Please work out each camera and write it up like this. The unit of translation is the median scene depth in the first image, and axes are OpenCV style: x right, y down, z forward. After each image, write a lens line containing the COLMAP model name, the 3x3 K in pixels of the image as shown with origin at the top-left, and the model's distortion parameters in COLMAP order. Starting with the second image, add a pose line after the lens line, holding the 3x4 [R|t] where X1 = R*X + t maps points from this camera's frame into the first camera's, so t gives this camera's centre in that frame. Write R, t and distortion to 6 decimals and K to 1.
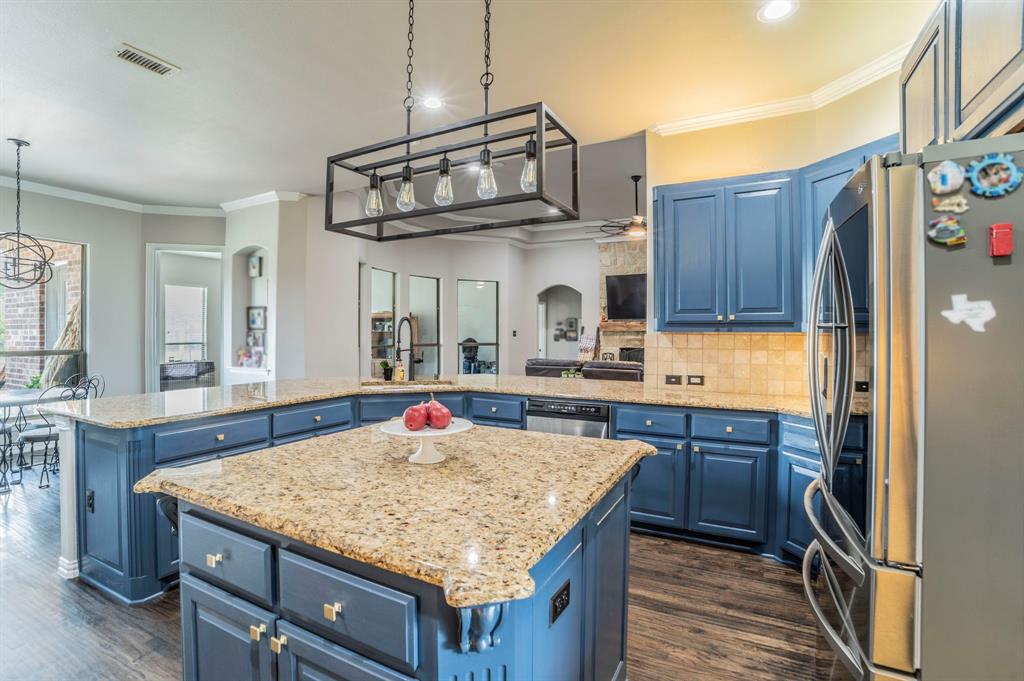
lens RADIAL K [[469.8, 0, 503.6], [0, 469.8, 330.5], [0, 0, 1]] dist [-0.022064, 0.005713]
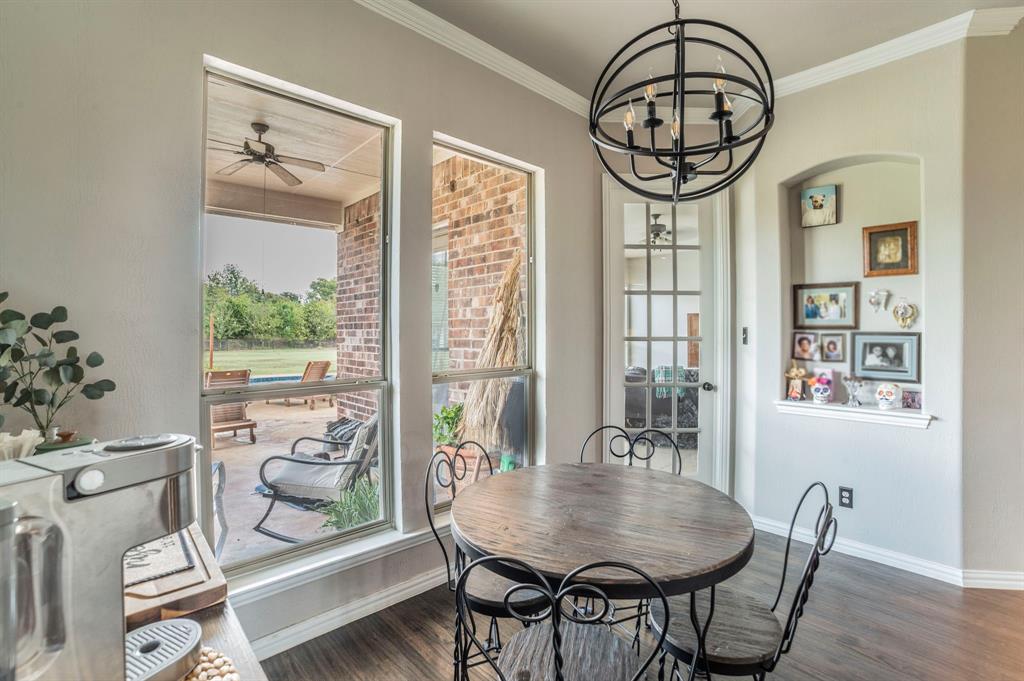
lens RADIAL K [[469.8, 0, 513.3], [0, 469.8, 330.6], [0, 0, 1]] dist [-0.022064, 0.005713]
pose [[0.956769, -0.003860, -0.290822, -0.695974], [0.006963, 0.999929, 0.009636, -0.007263], [0.290764, -0.011244, 0.956729, 0.413546]]
